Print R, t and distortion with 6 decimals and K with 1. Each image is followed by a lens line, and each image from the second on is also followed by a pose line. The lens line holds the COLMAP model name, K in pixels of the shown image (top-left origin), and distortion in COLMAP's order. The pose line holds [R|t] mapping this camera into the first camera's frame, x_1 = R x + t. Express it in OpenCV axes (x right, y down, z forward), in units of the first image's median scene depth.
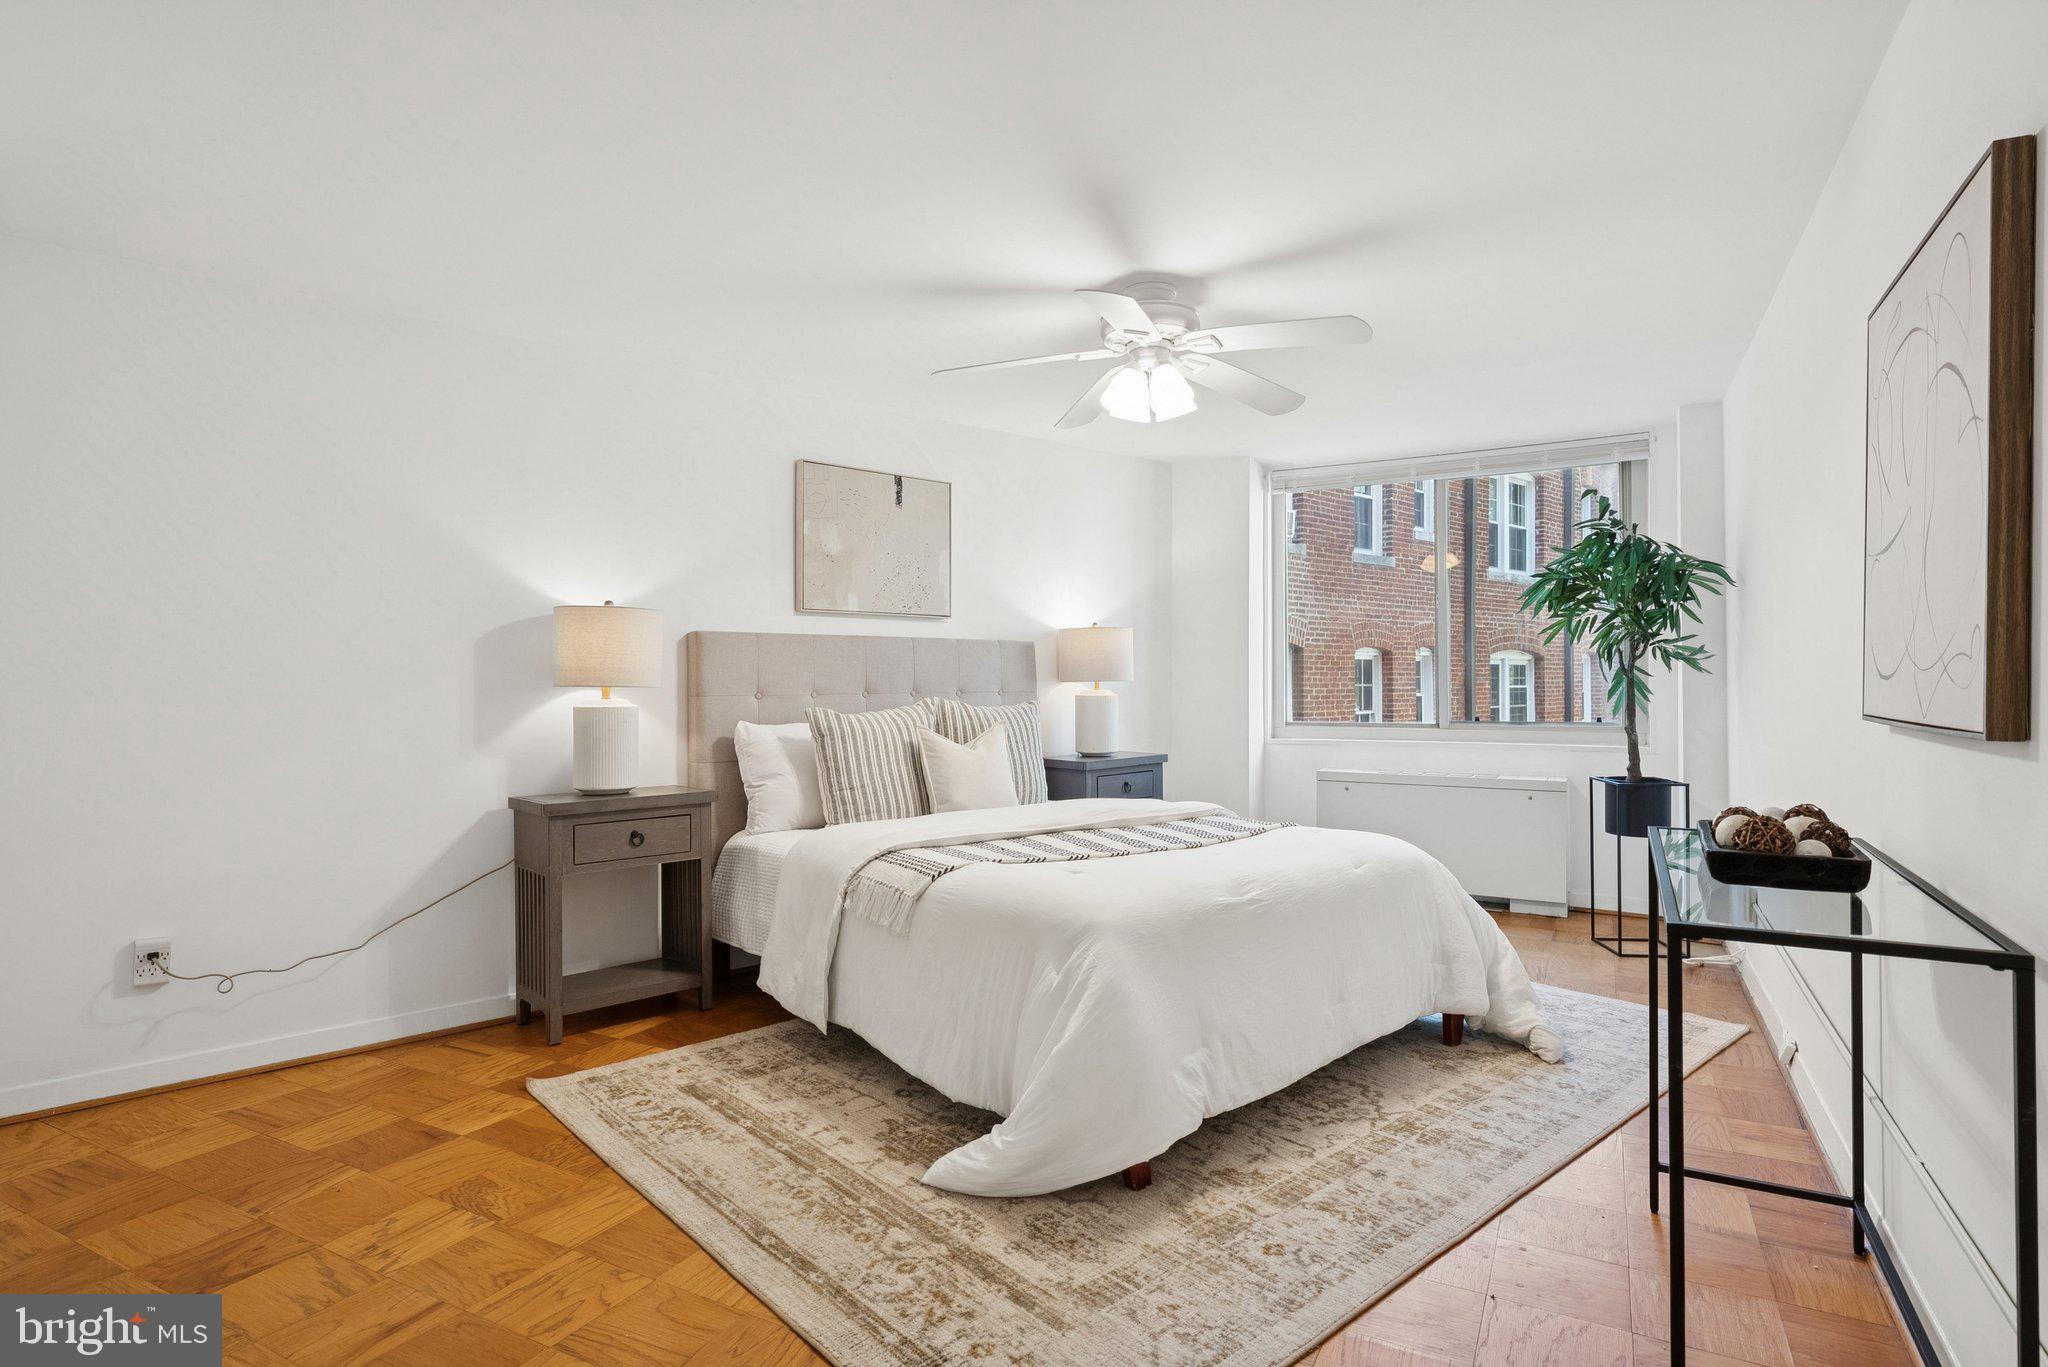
lens RADIAL K [[1078.6, 0, 1023.1], [0, 1078.6, 688.7], [0, 0, 1]] dist [0.006447, 0.000632]
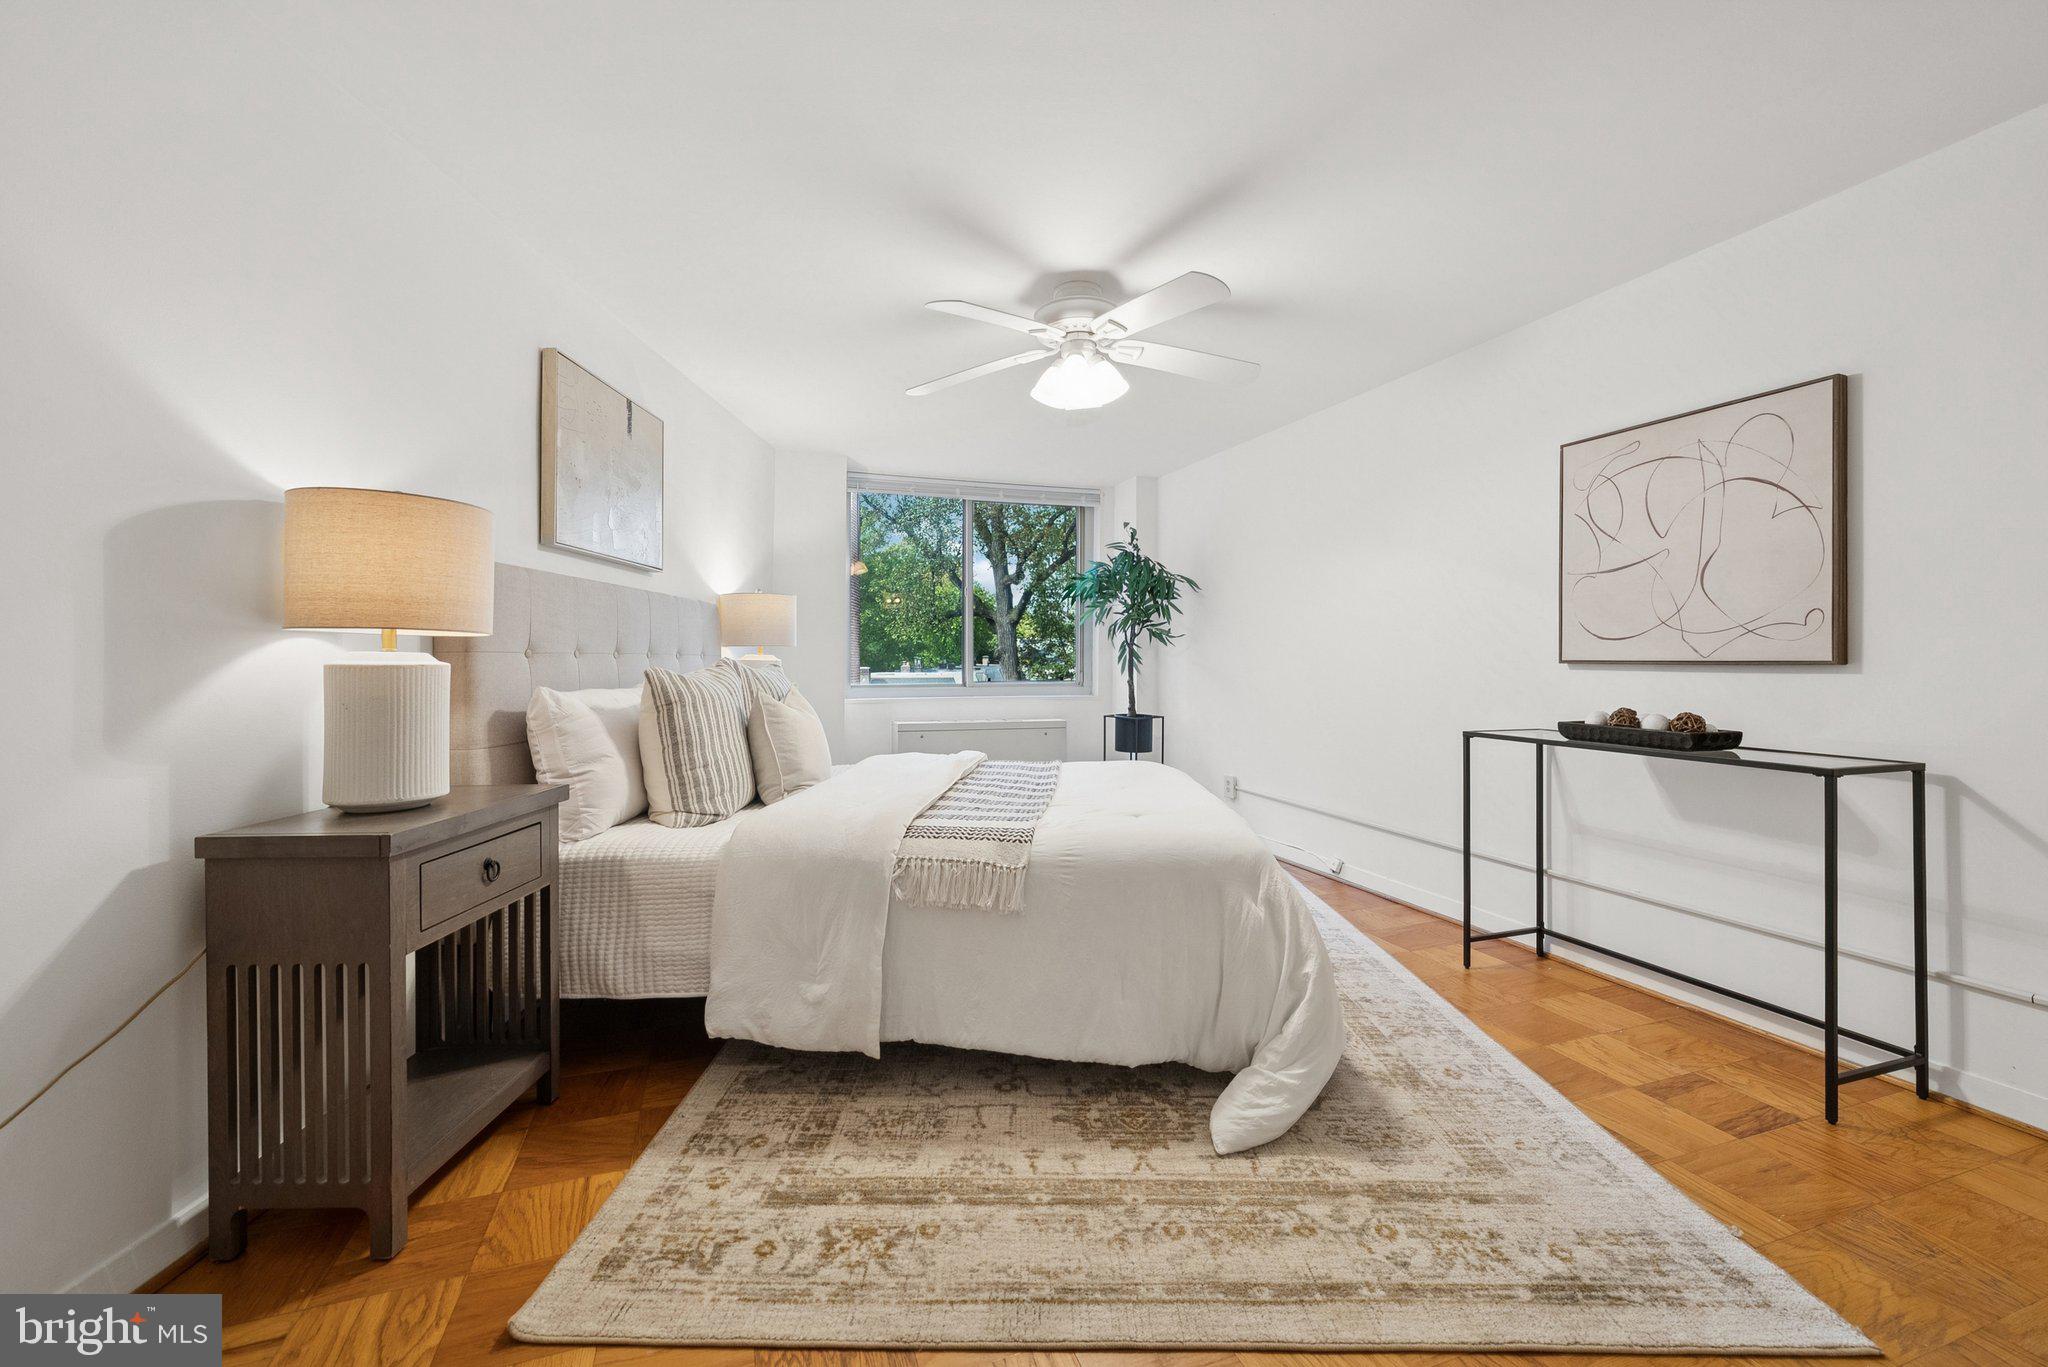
lens RADIAL K [[816.7, 0, 1022.1], [0, 816.7, 659.0], [0, 0, 1]] dist [-0.001142, -0.000339]
pose [[0.663735, 0.006522, 0.747940, -0.530439], [-0.000431, 0.999965, -0.008338, 0.018384], [-0.747968, 0.005211, 0.663714, 0.459858]]
